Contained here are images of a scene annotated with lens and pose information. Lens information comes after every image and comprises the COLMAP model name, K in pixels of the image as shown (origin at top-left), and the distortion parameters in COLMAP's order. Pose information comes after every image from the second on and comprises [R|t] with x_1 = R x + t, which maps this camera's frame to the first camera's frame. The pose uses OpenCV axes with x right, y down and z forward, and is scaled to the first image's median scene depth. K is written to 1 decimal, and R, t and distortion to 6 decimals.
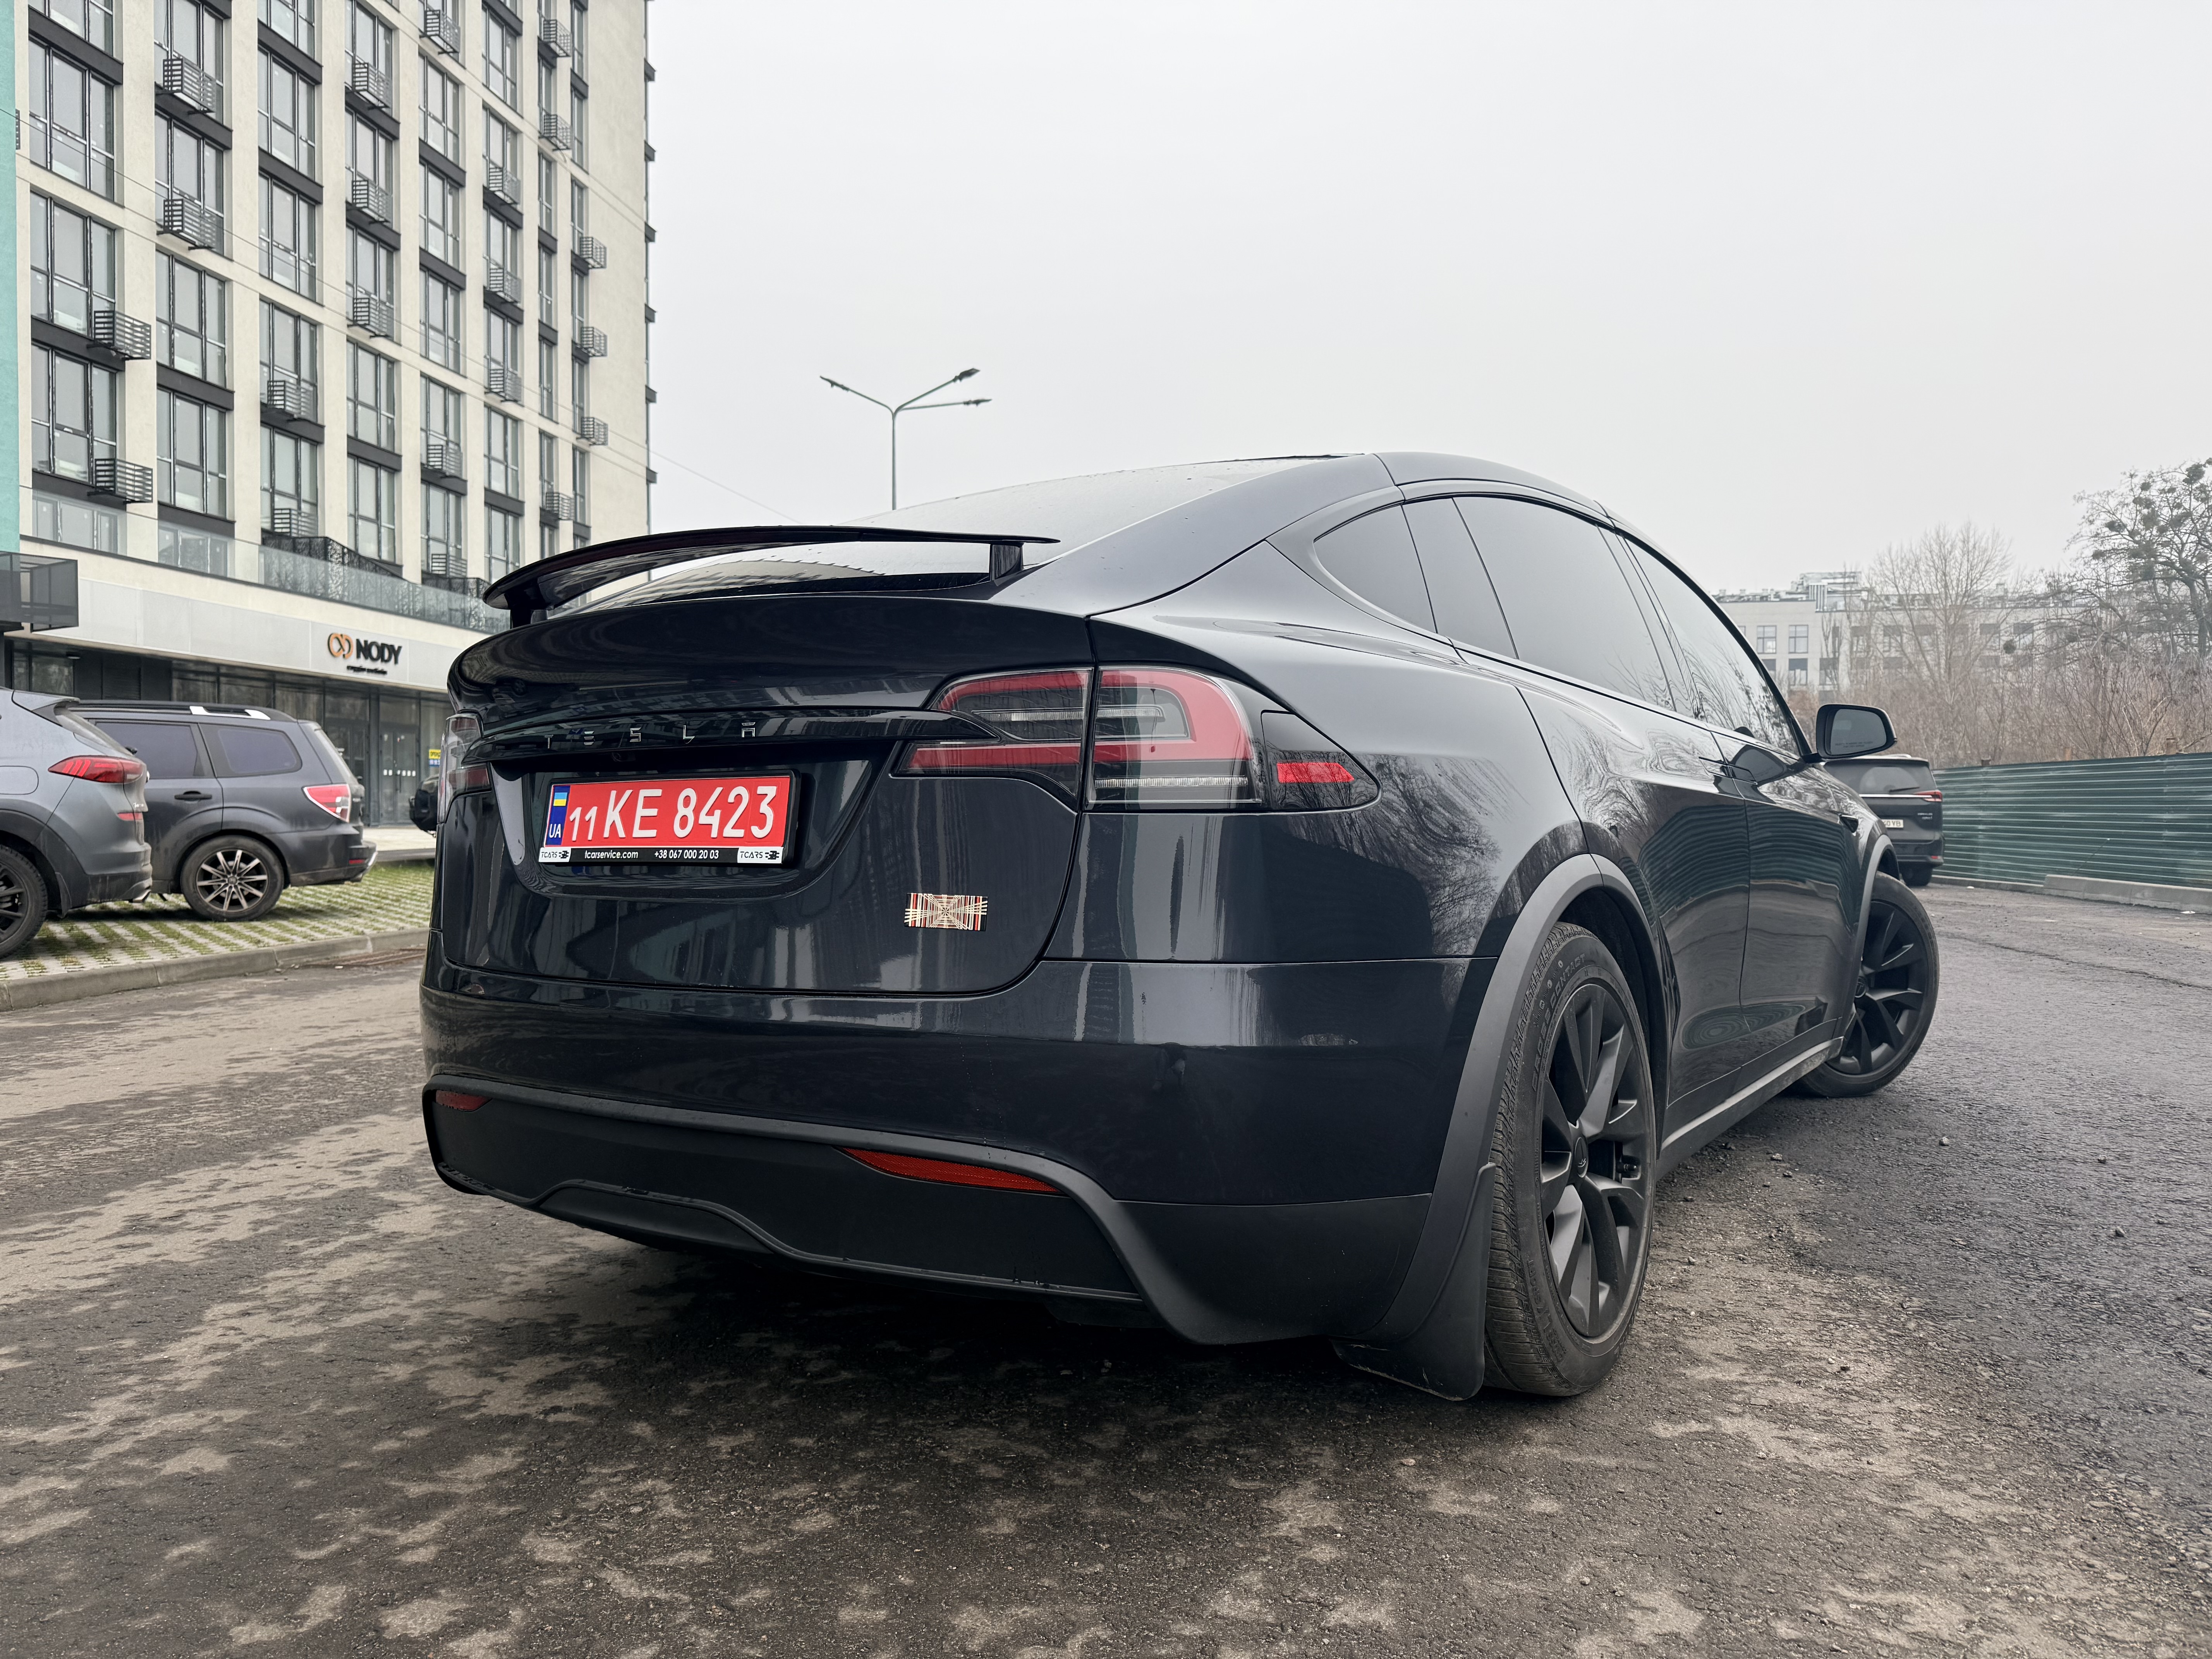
lens RADIAL K [[1547.0, 0, 1113.5], [0, 1547.0, 834.9], [0, 0, 1]] dist [0.035256, -0.043827]
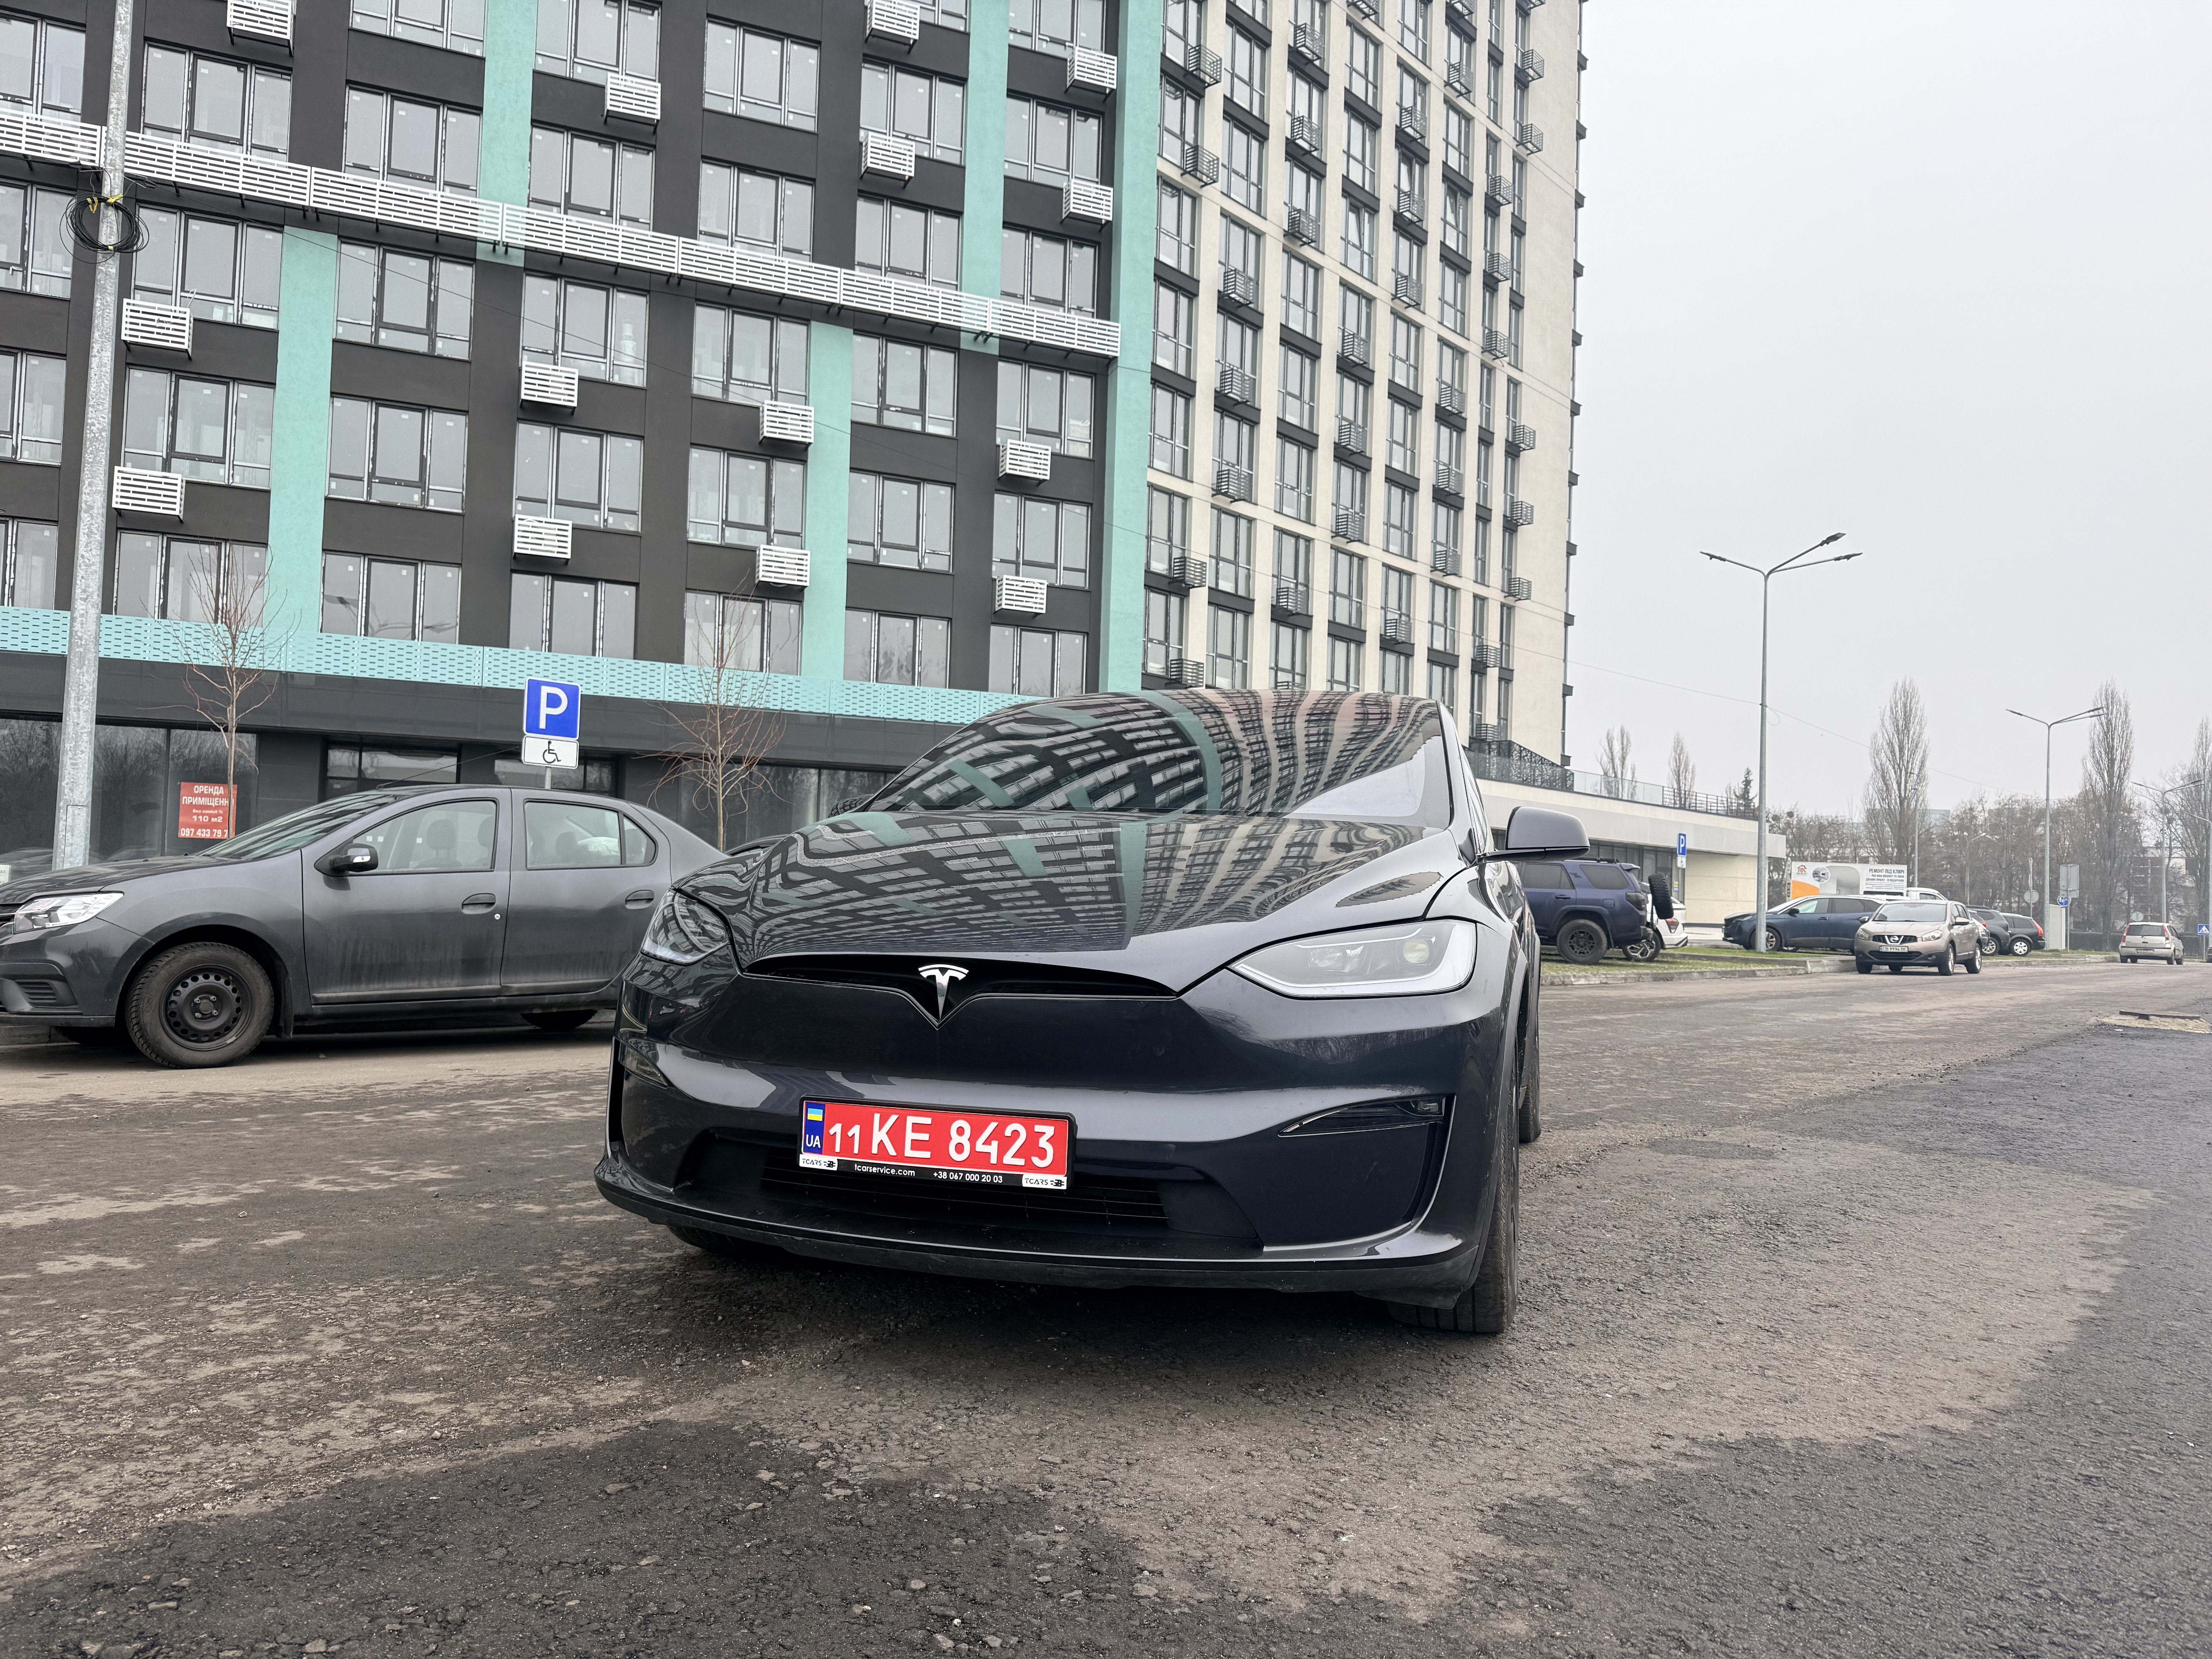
lens RADIAL K [[1547.0, 0, 1107.7], [0, 1547.0, 820.1], [0, 0, 1]] dist [0.035256, -0.043827]
pose [[0.833293, -0.004281, -0.552815, 0.066213], [-0.038829, 0.997047, -0.066252, 0.002780], [0.551467, 0.076673, 0.830666, -0.162538]]
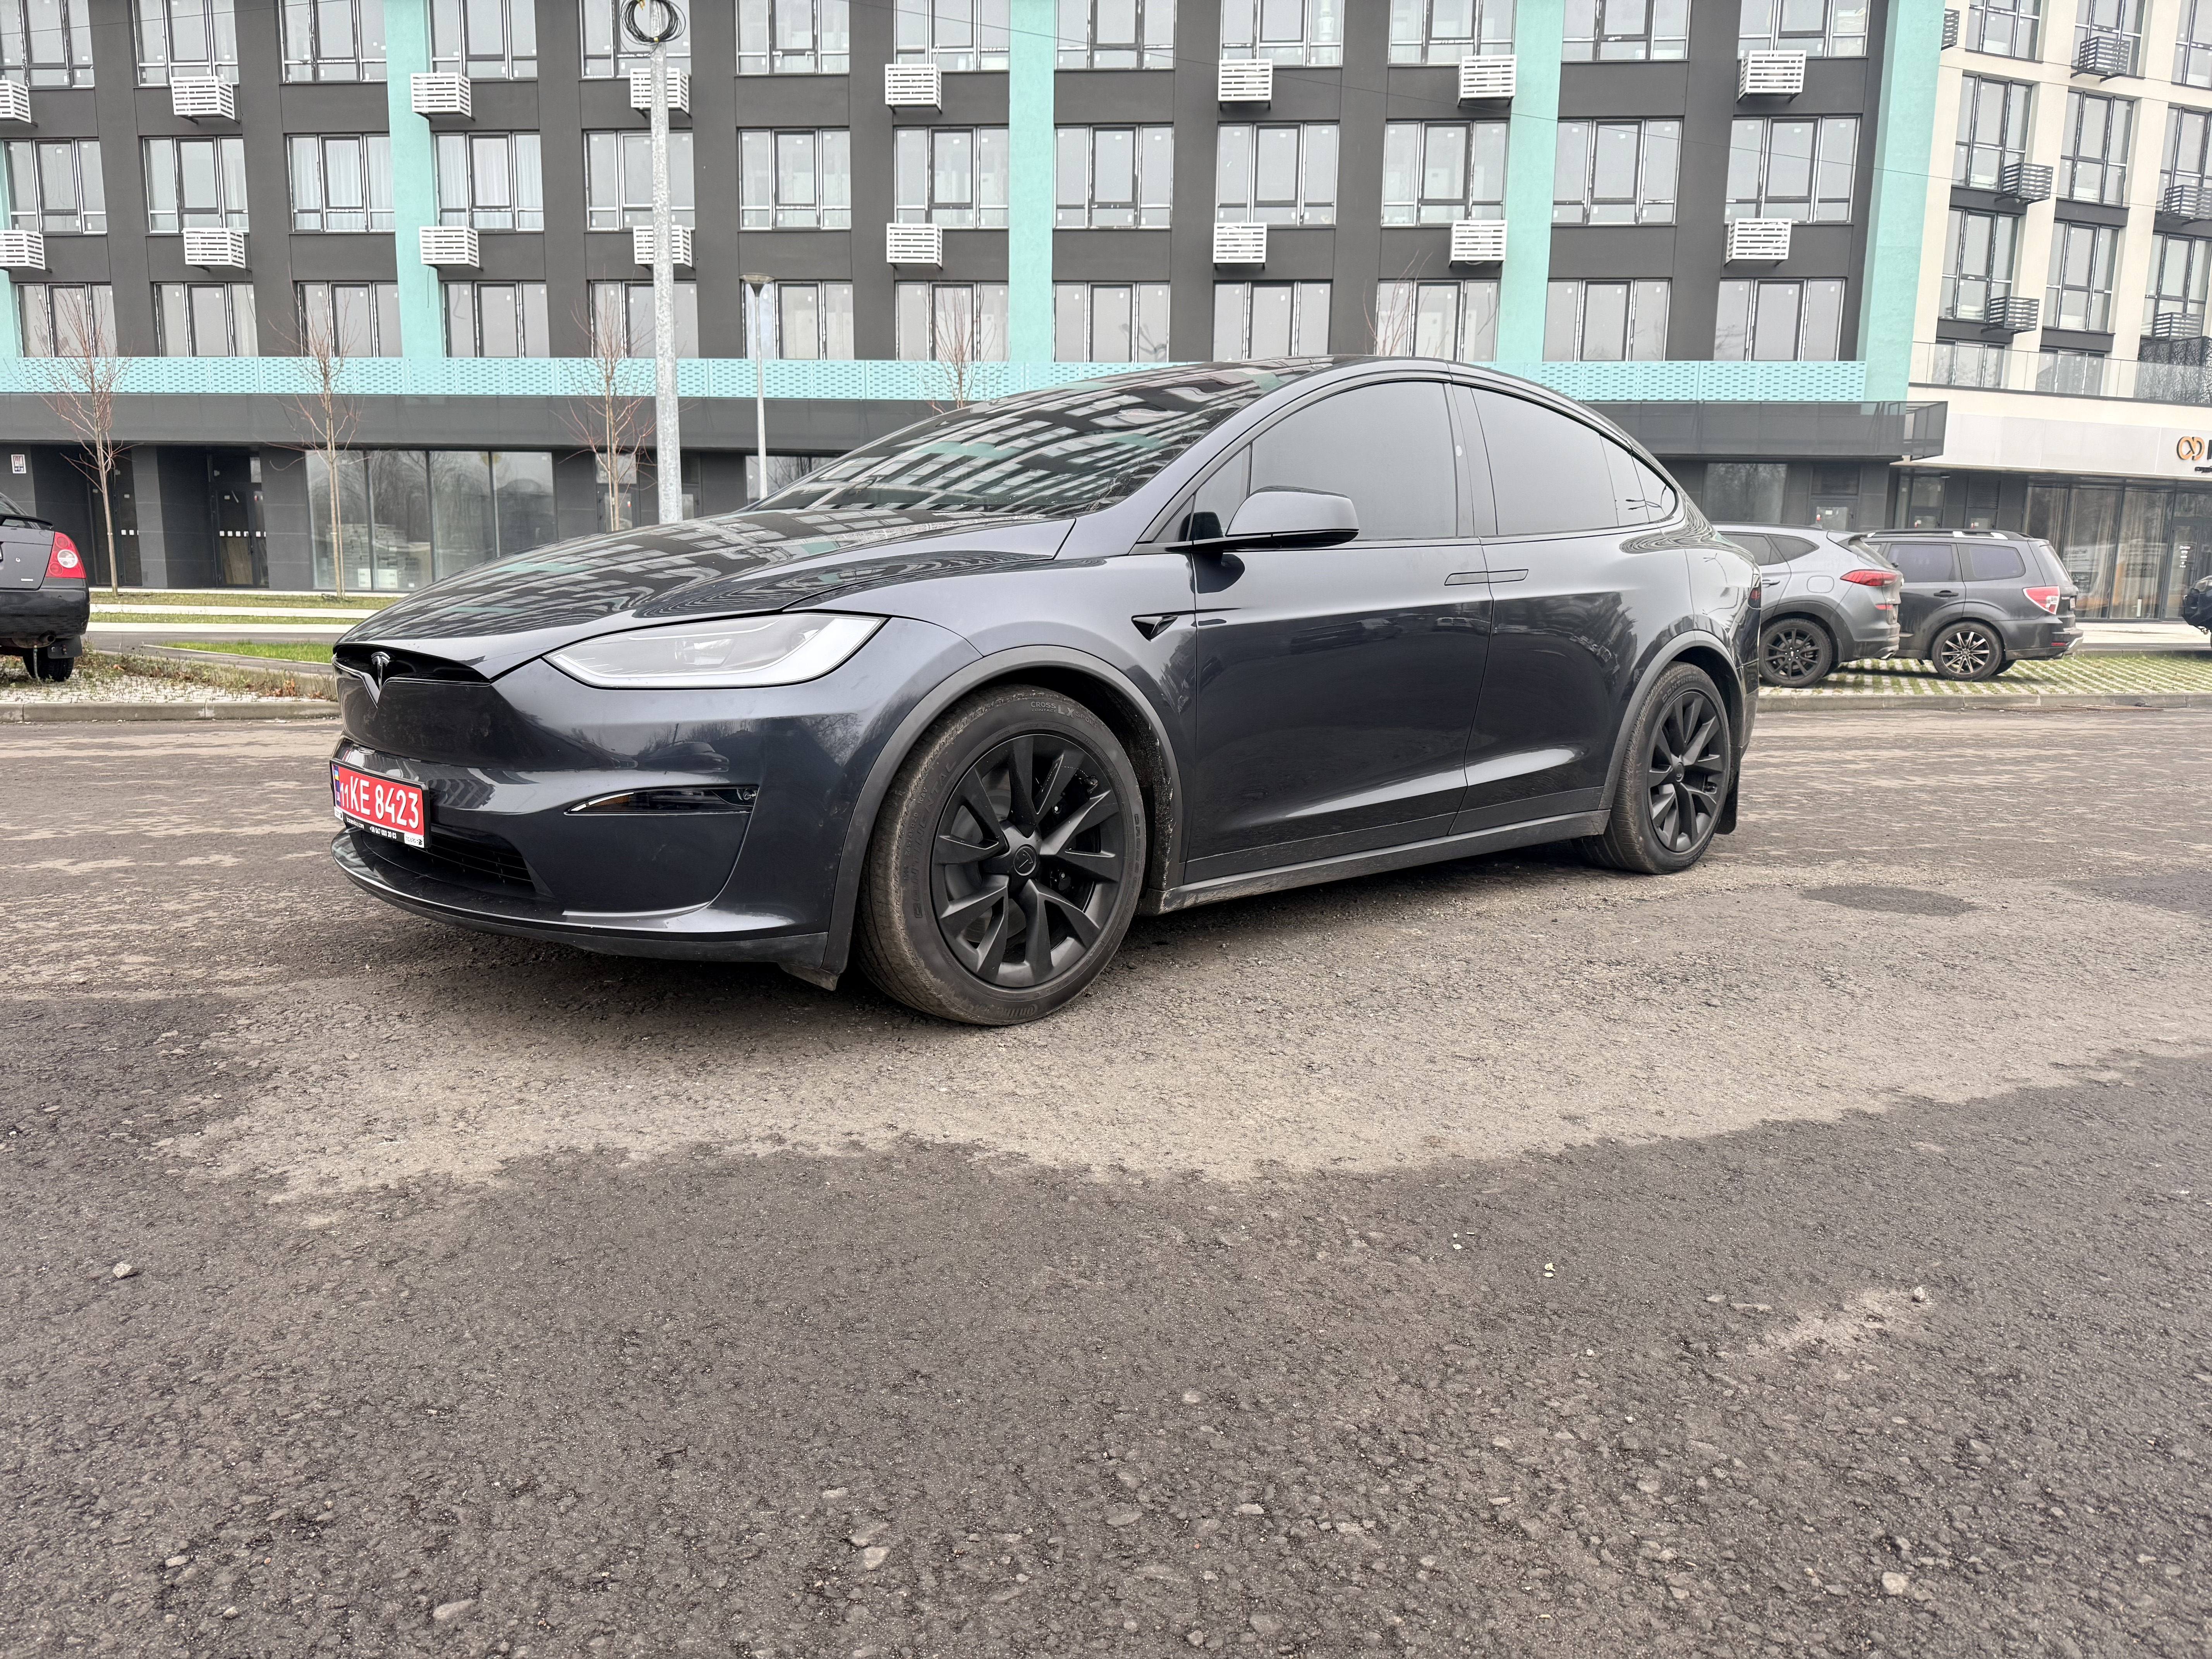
lens RADIAL K [[1547.0, 0, 1110.2], [0, 1547.0, 833.0], [0, 0, 1]] dist [0.035256, -0.043827]
pose [[0.451929, 0.149390, -0.879456, 0.112006], [-0.032876, 0.987997, 0.150934, 0.000671], [0.891448, -0.039299, 0.451416, -0.111150]]
